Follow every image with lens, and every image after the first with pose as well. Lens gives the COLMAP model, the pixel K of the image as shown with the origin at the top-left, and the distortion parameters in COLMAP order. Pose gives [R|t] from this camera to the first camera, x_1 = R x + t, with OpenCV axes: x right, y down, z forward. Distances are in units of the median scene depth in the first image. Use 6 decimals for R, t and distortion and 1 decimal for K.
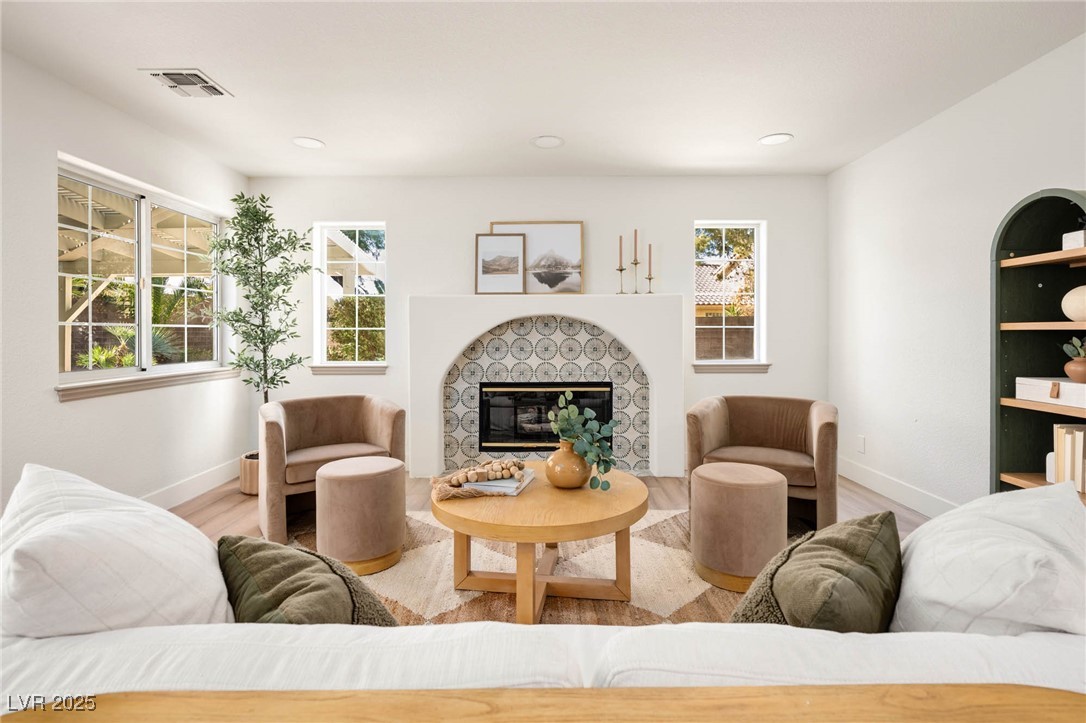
lens RADIAL K [[534.0, 0, 563.1], [0, 534.0, 334.2], [0, 0, 1]] dist [-0.001693, -0.000355]
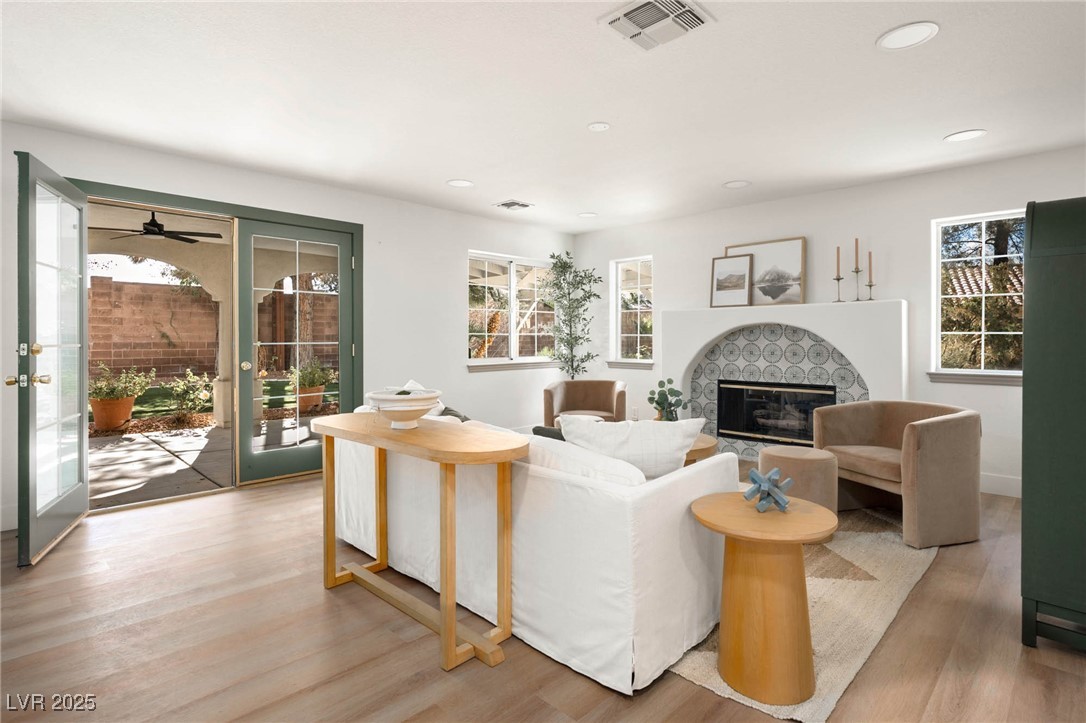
lens RADIAL K [[571.1, 0, 523.2], [0, 571.1, 337.4], [0, 0, 1]] dist [-0.010546, 0.003073]
pose [[0.680316, 0.003012, -0.732912, 0.505965], [-0.001911, 0.999995, 0.002336, -0.007616], [0.732916, -0.000188, 0.680319, -0.214322]]
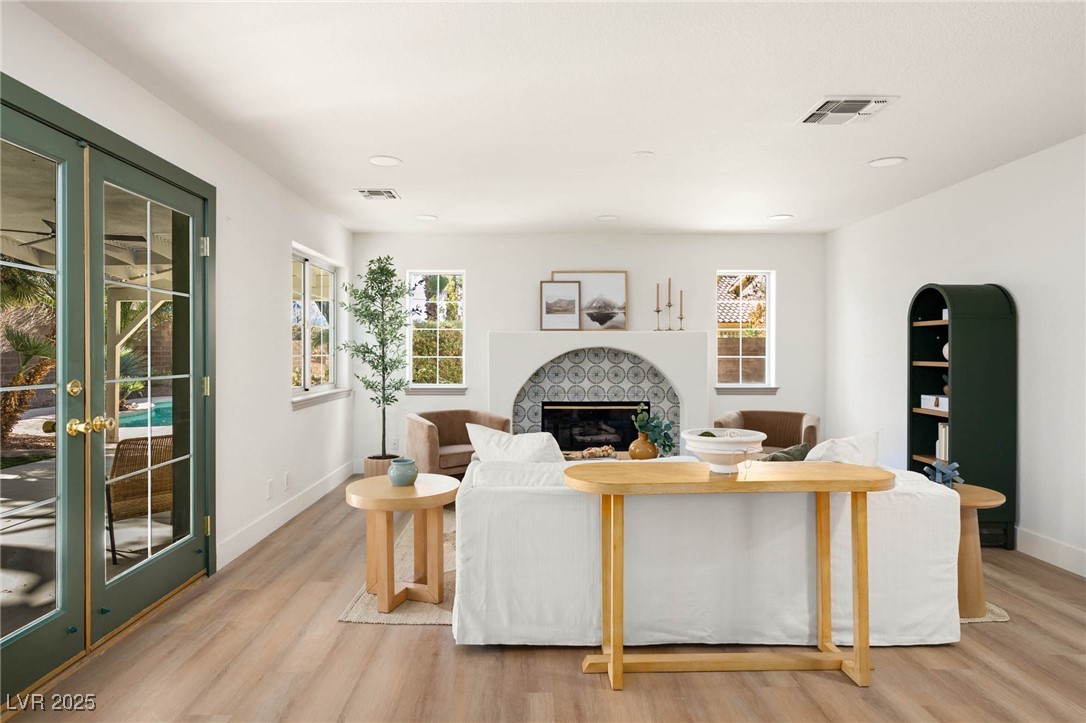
lens RADIAL K [[648.8, 0, 548.3], [0, 648.8, 353.6], [0, 0, 1]] dist [0.002957, -0.001579]
pose [[0.999981, 0.003902, 0.004715, -0.152752], [-0.003907, 0.999992, 0.001091, -0.022252], [-0.004710, -0.001110, 0.999988, -0.503101]]
